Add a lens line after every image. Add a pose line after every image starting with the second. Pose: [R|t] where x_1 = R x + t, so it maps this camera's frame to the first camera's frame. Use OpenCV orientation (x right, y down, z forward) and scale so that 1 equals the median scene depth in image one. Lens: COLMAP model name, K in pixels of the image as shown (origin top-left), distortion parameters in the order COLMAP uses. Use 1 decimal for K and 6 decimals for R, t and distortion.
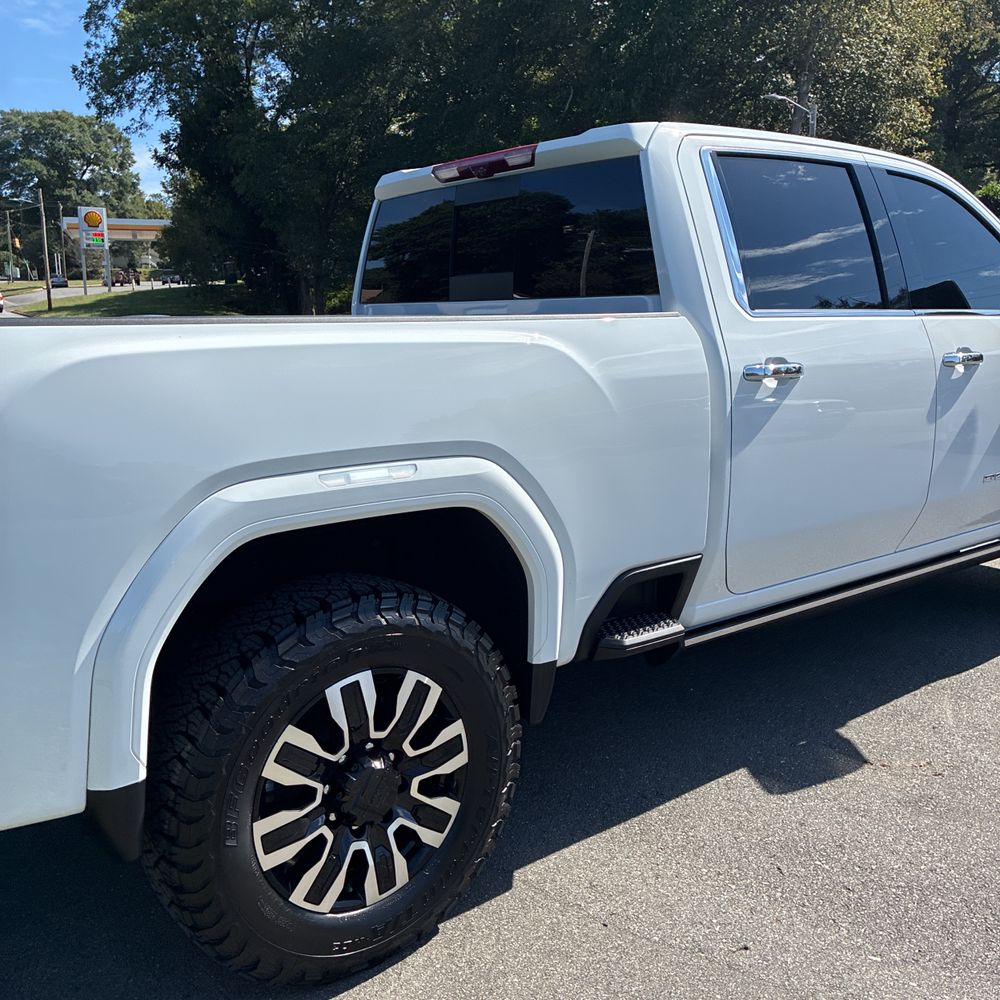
lens RADIAL K [[1014.9, 0, 508.2], [0, 1014.9, 497.4], [0, 0, 1]] dist [0.020907, 0.000000]
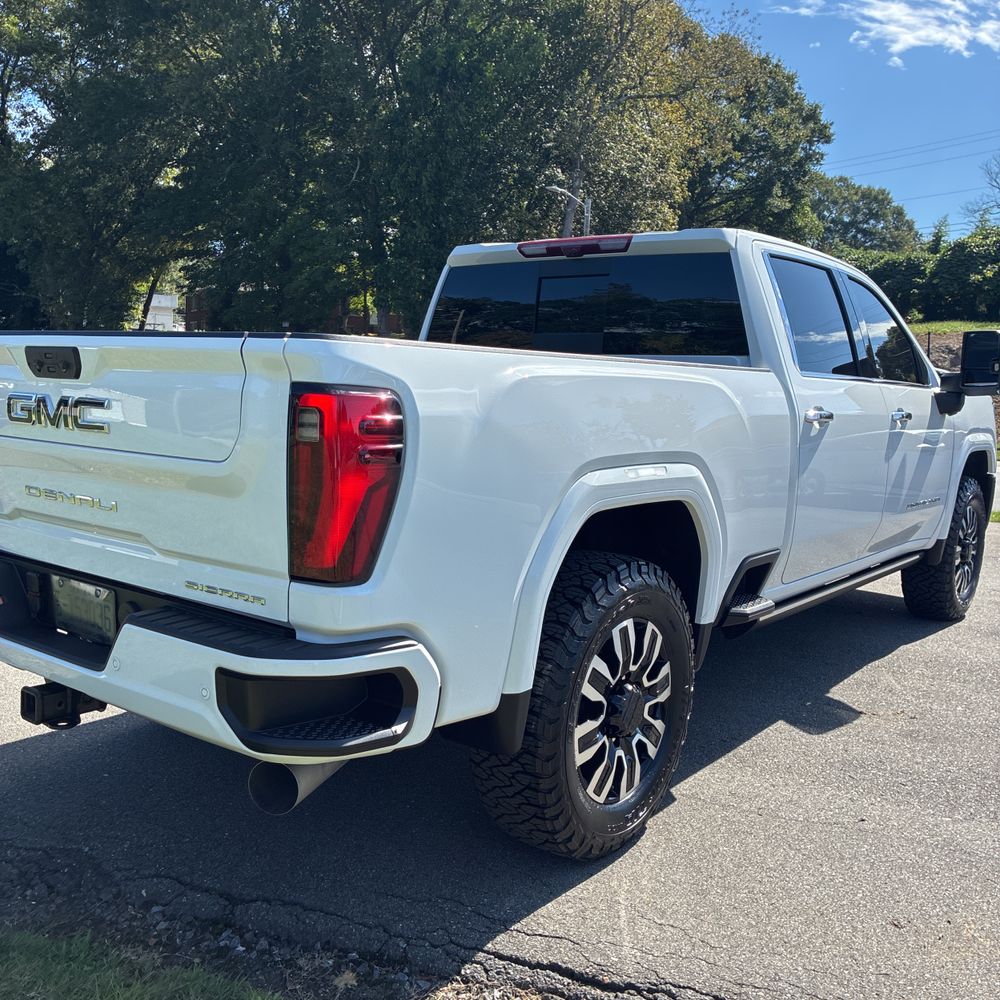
lens RADIAL K [[1014.9, 0, 514.7], [0, 1014.9, 504.9], [0, 0, 1]] dist [0.020907, 0.000000]
pose [[0.966675, 0.017146, 0.255433, -0.485611], [-0.002518, 0.998343, -0.057483, 0.074772], [-0.255996, 0.054924, 0.965116, -0.205219]]
